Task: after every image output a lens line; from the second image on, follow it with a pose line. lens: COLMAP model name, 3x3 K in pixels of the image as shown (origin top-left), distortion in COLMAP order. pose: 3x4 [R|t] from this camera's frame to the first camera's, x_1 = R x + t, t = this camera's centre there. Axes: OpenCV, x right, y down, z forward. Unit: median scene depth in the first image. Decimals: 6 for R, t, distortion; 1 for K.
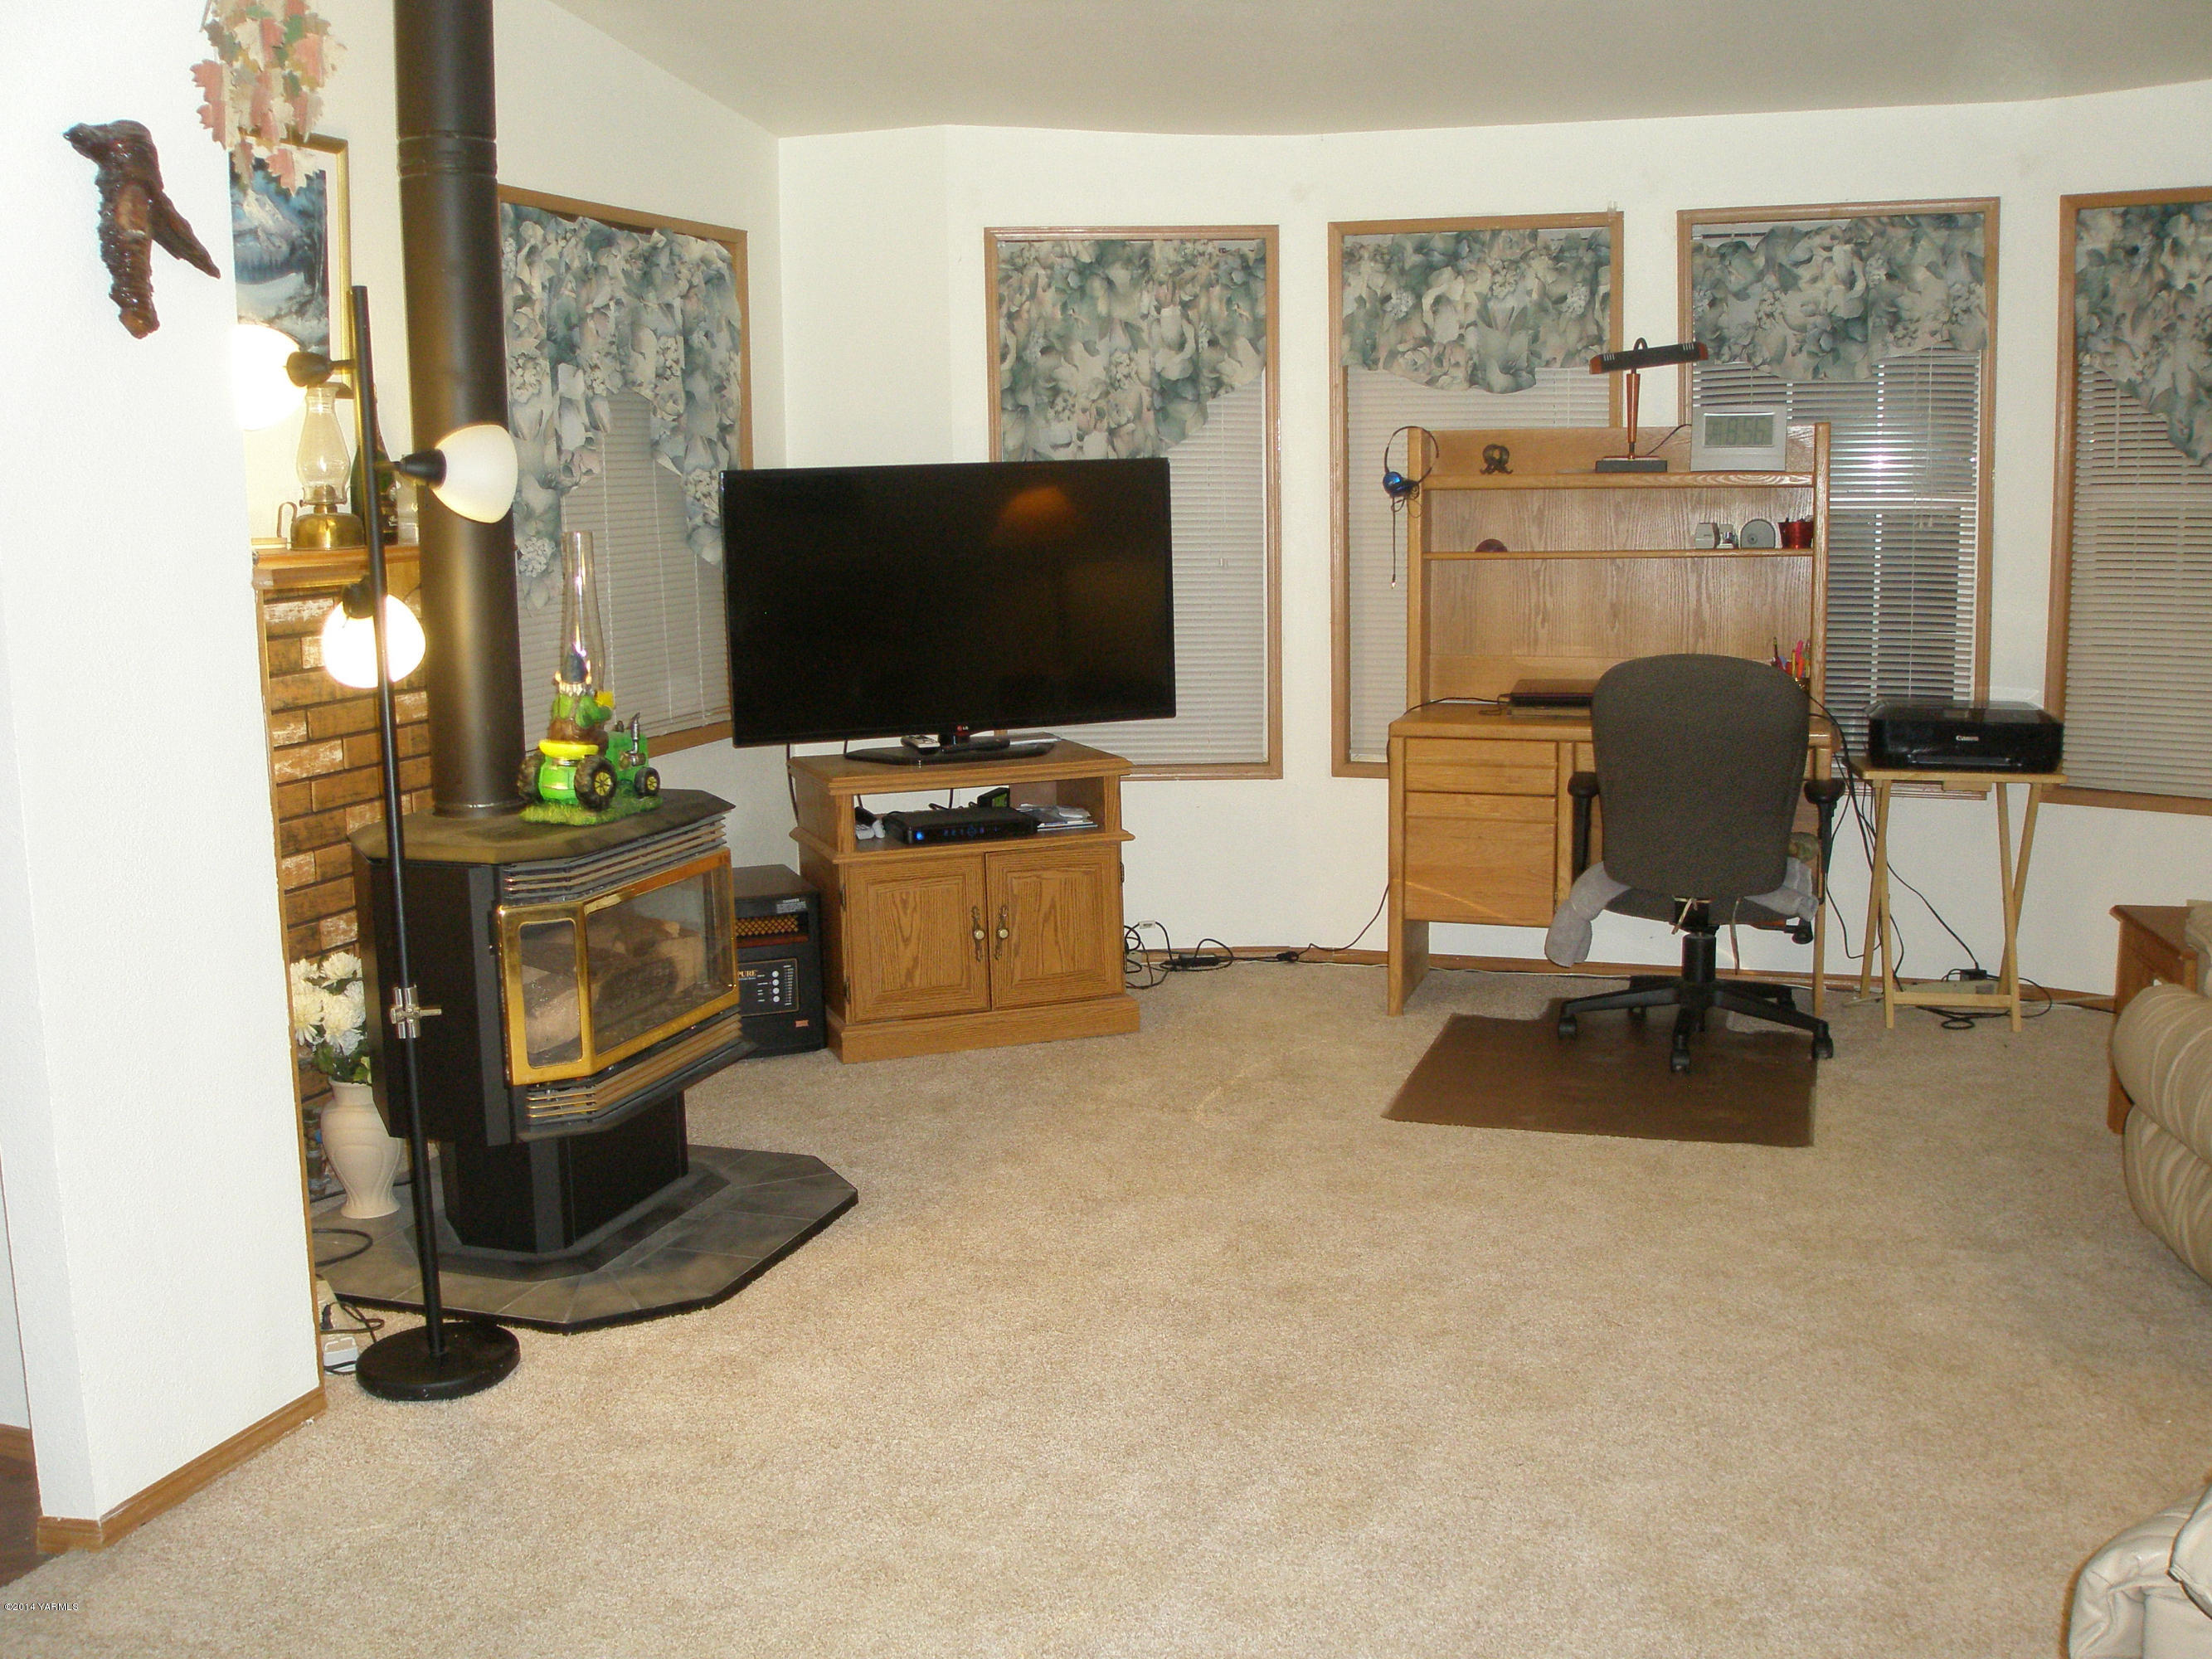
lens RADIAL K [[2224.9, 0, 1133.9], [0, 2224.9, 822.5], [0, 0, 1]] dist [-0.097993, 0.004794]
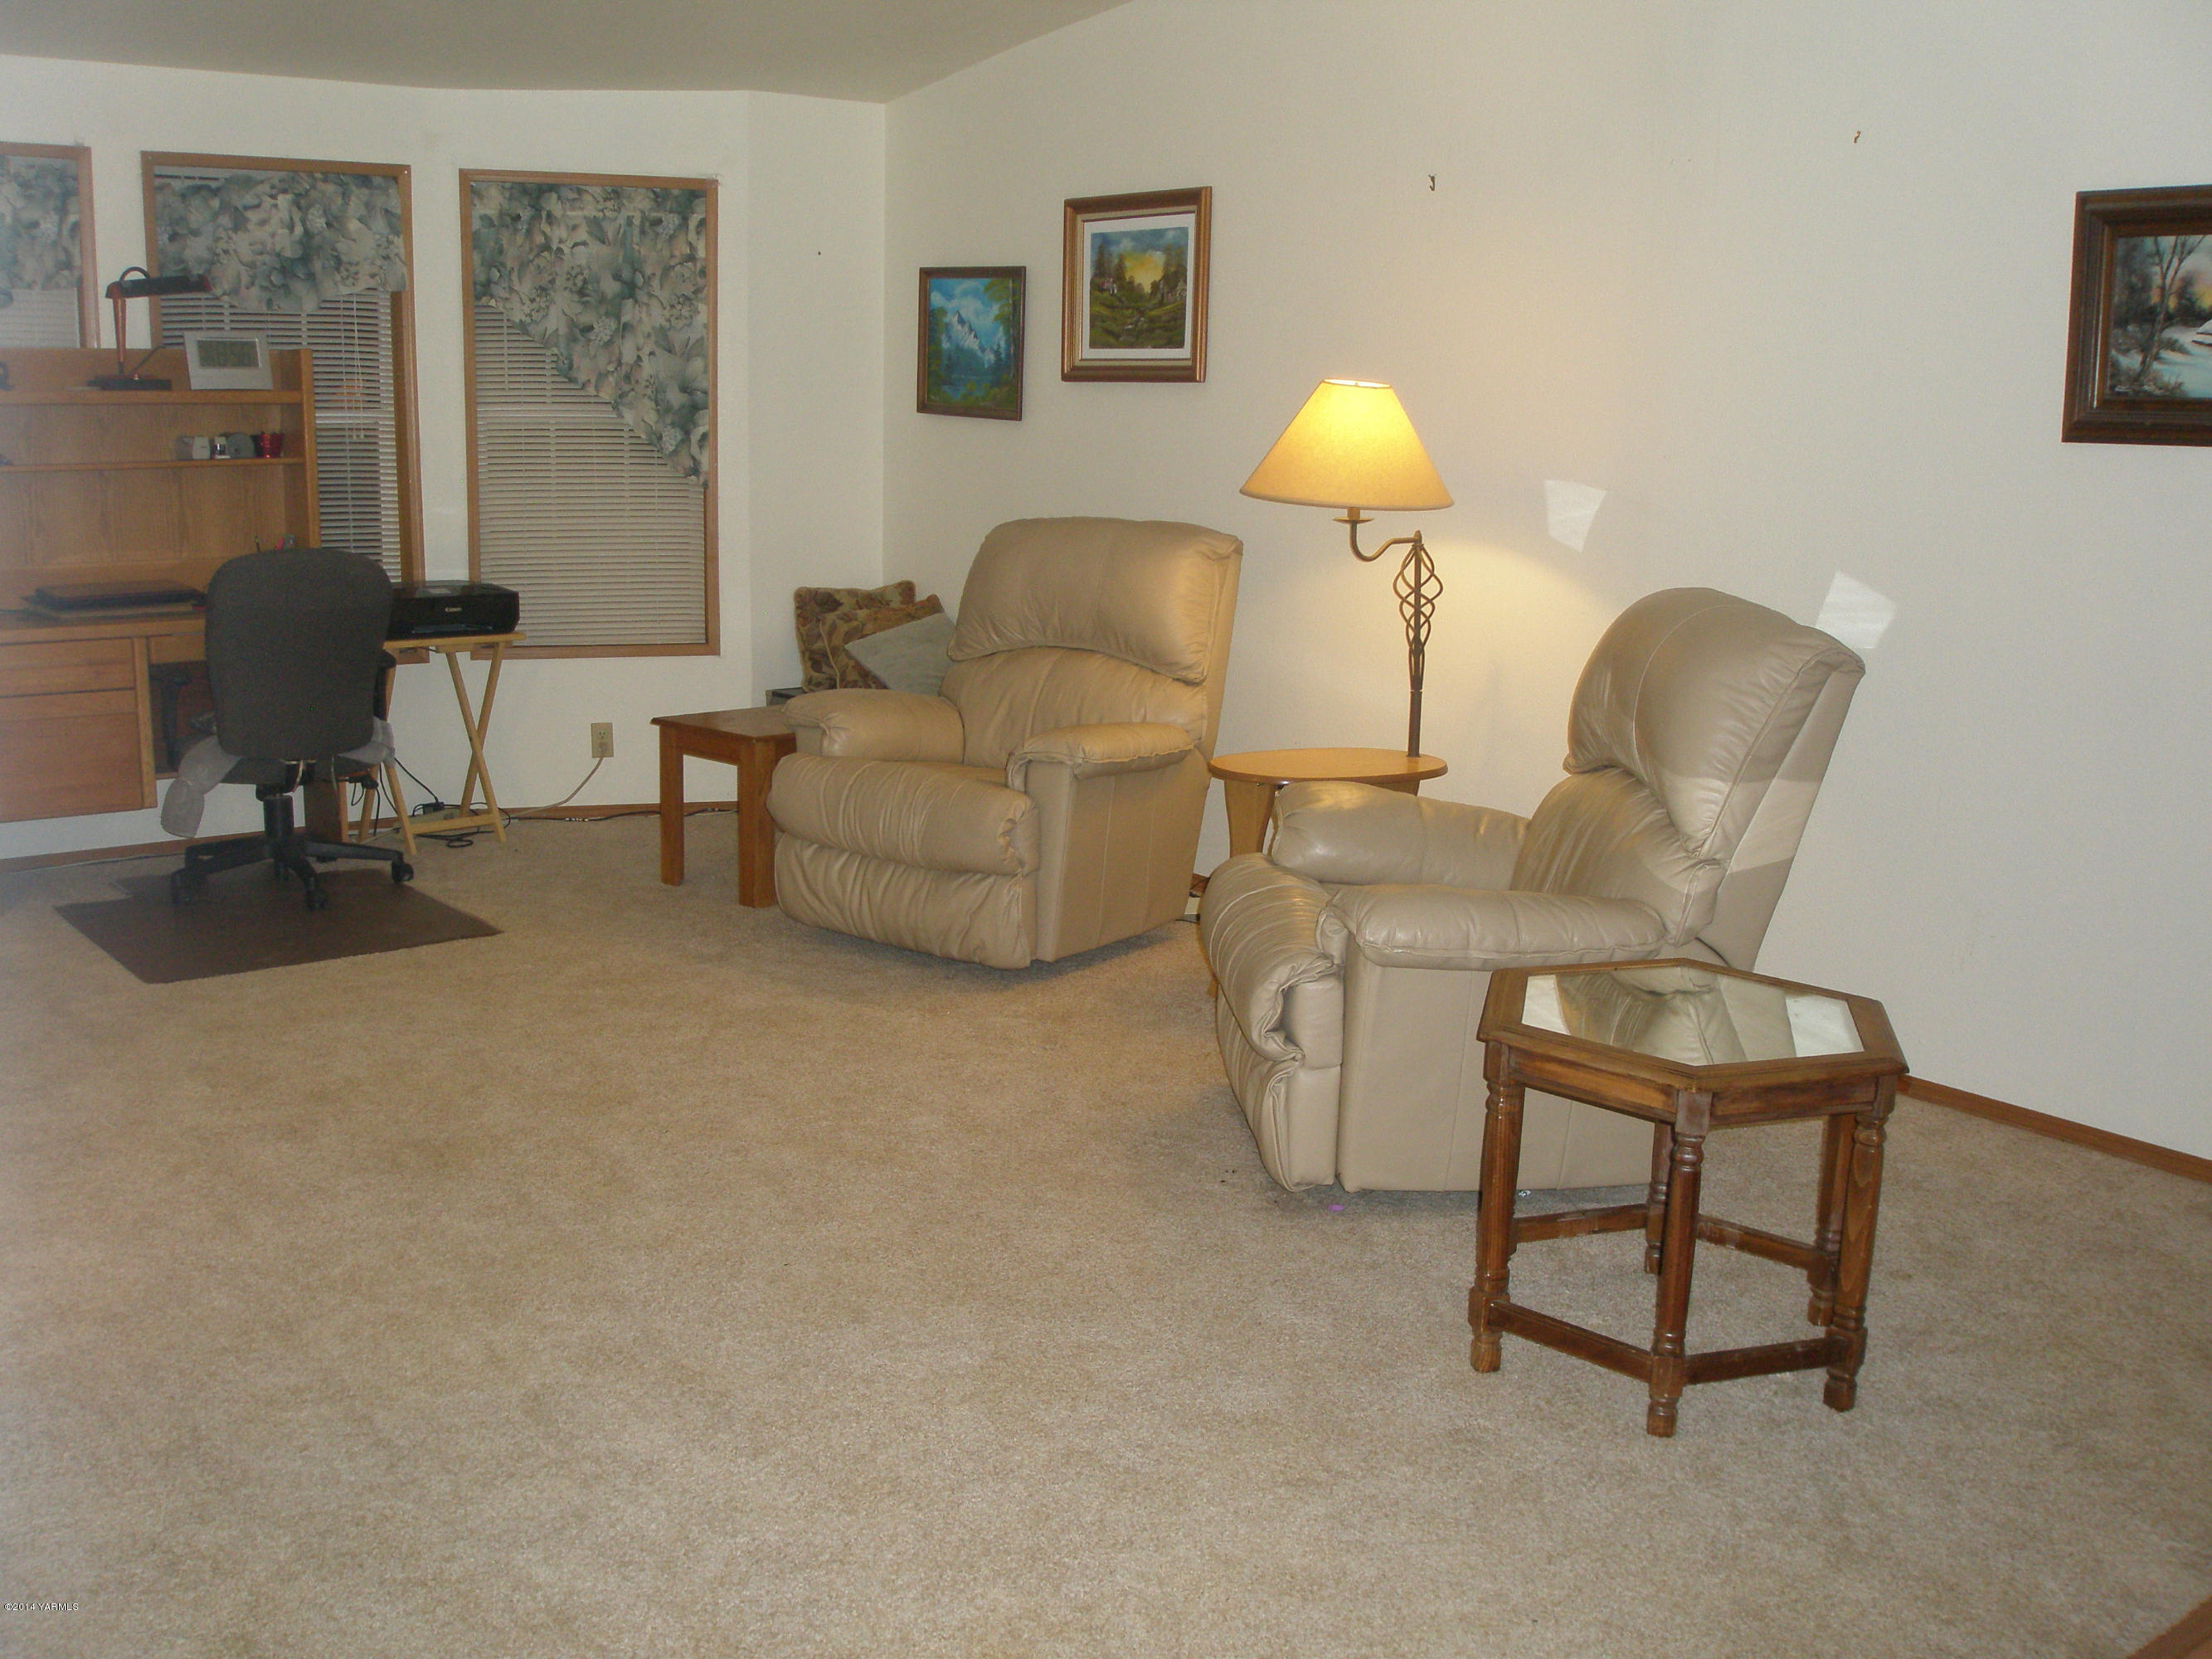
lens RADIAL K [[2224.9, 0, 1133.9], [0, 2224.9, 822.5], [0, 0, 1]] dist [-0.097993, 0.004794]
pose [[0.537310, -0.133462, 0.832758, -0.443815], [0.103388, 0.990376, 0.092015, 0.005643], [-0.837024, 0.036657, 0.545937, 0.008588]]
